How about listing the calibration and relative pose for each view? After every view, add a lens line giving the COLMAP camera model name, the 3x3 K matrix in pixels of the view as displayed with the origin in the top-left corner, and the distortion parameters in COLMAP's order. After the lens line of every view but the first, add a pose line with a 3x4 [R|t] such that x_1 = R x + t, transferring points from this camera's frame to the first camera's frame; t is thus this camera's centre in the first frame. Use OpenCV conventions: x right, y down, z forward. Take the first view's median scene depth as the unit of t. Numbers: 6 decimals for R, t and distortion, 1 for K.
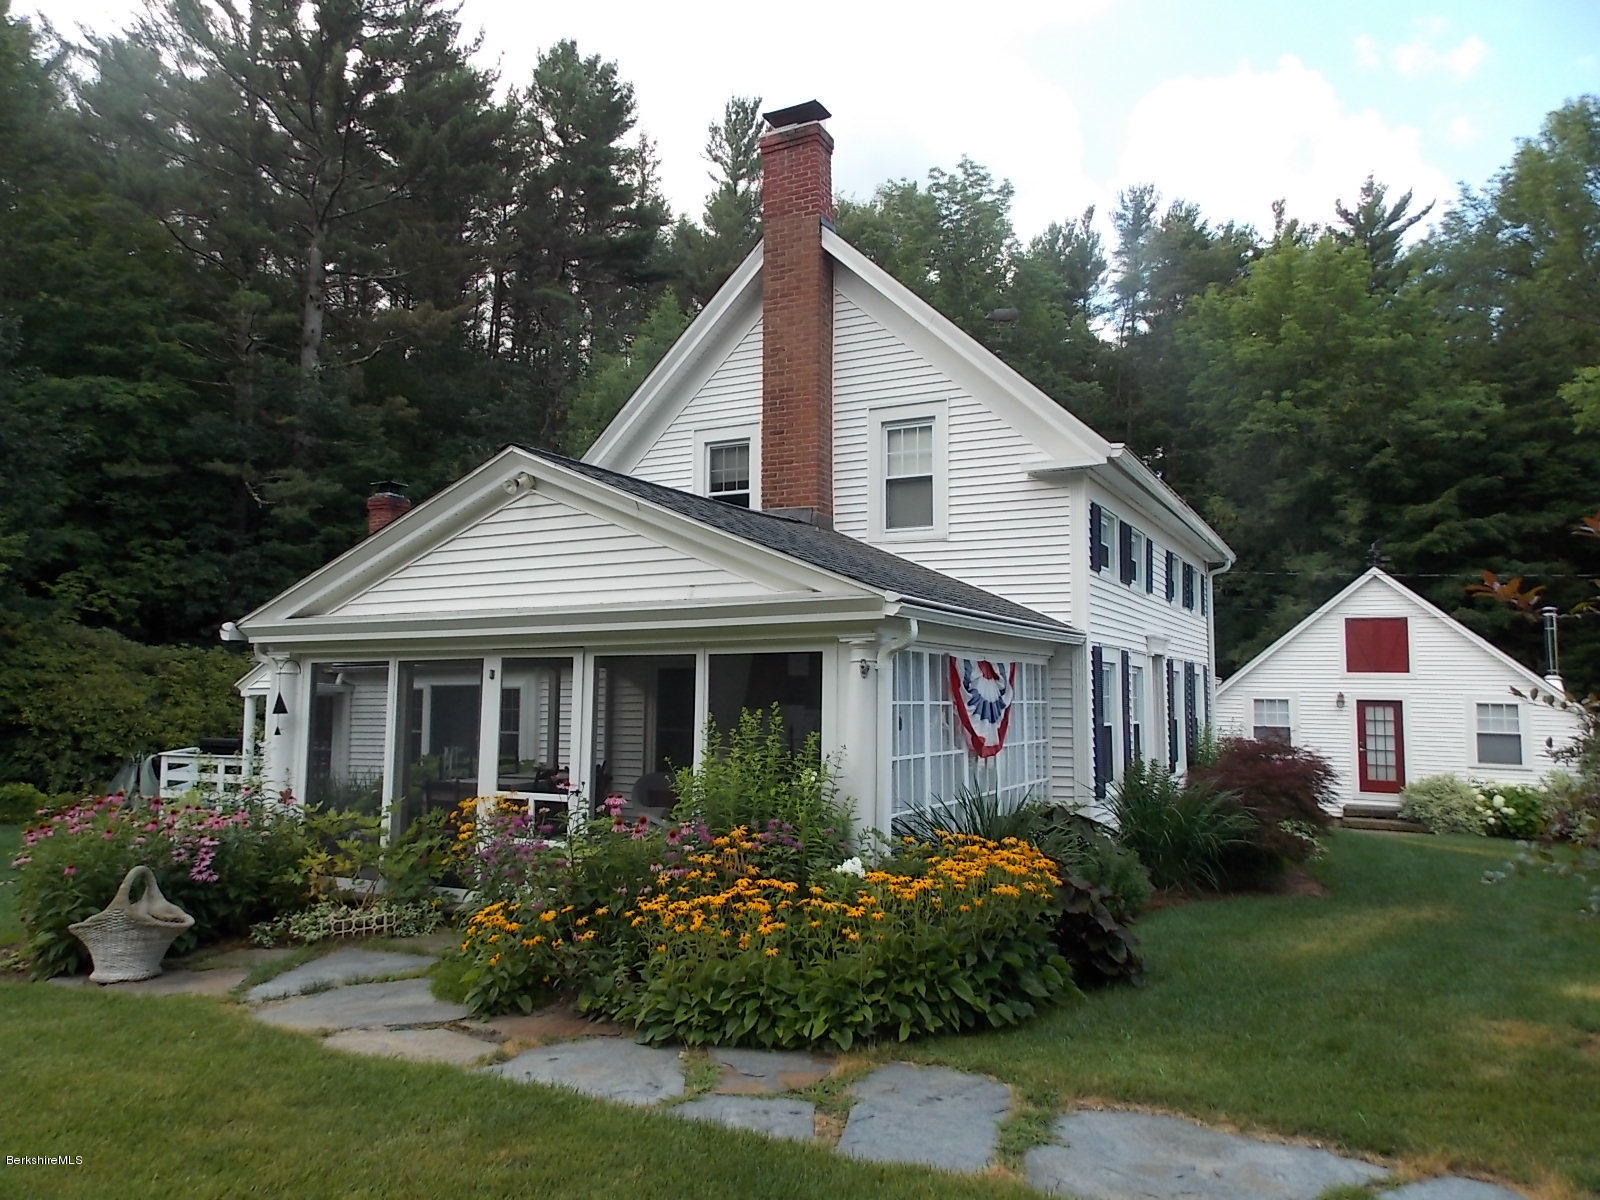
lens RADIAL K [[1100.3, 0, 800.0], [0, 1100.3, 600.0], [0, 0, 1]] dist [0.020529, 0.001256]
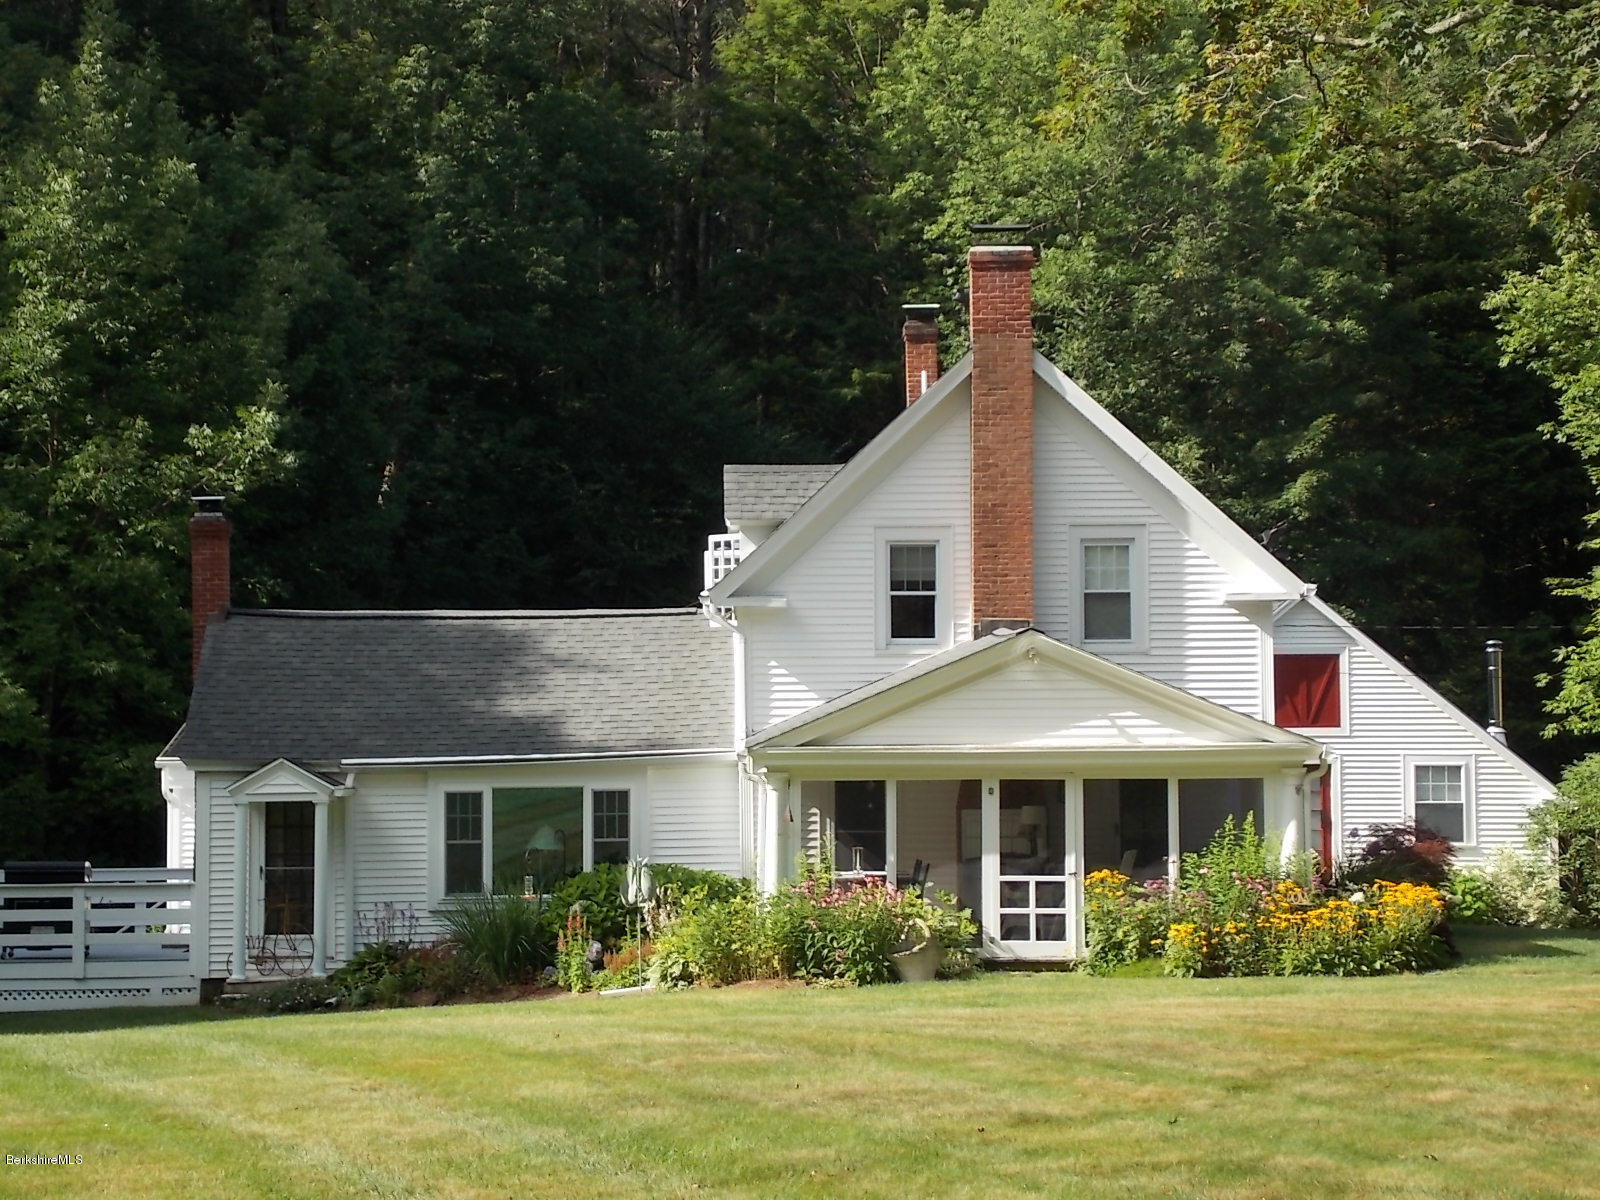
lens RADIAL K [[3546.4, 0, 800.0], [0, 3546.4, 600.0], [0, 0, 1]] dist [0.467557, -0.226941]
pose [[0.887885, -0.003250, 0.460055, -0.593108], [-0.024176, 0.998264, 0.053711, -0.094535], [-0.459430, -0.058811, 0.886265, -0.656223]]
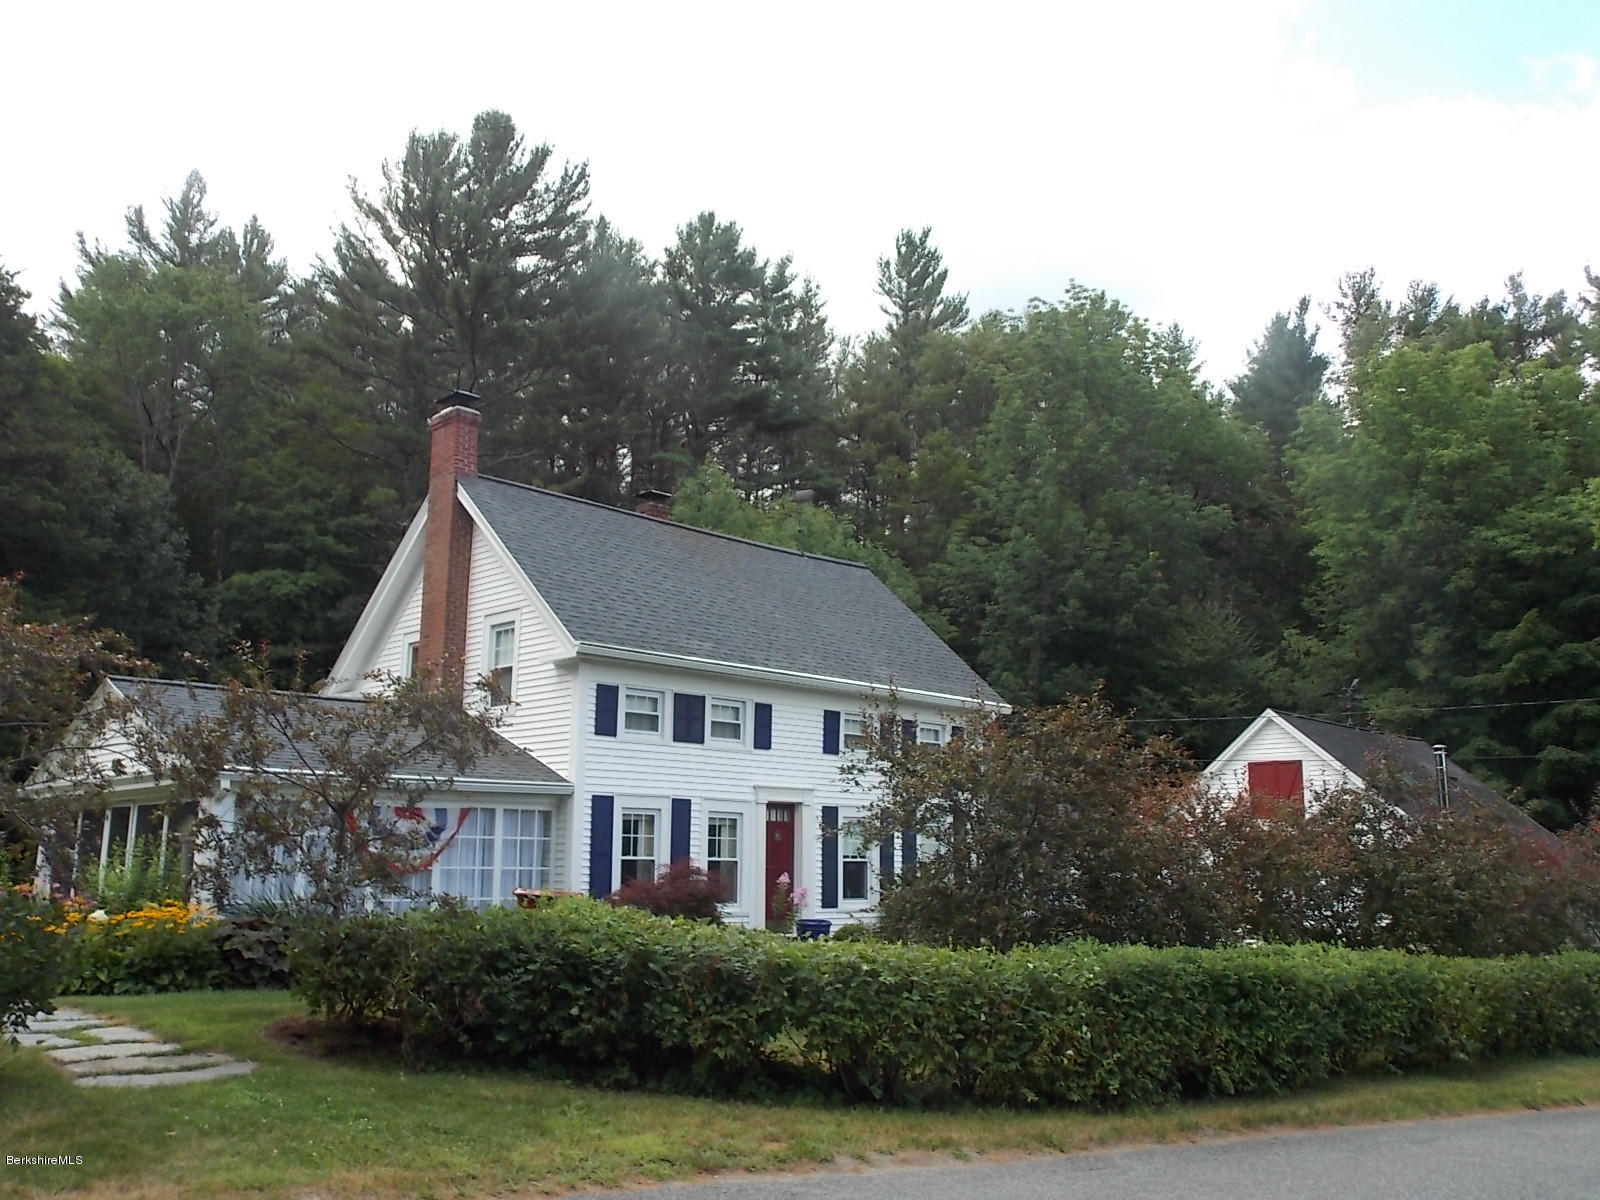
lens RADIAL K [[1293.4, 0, 800.0], [0, 1293.4, 600.0], [0, 0, 1]] dist [-0.168278, 0.330775]
pose [[0.962303, -0.053187, -0.266728, 0.281561], [0.021306, 0.992421, -0.121027, 0.000590], [0.271144, 0.110781, 0.956143, -0.125077]]
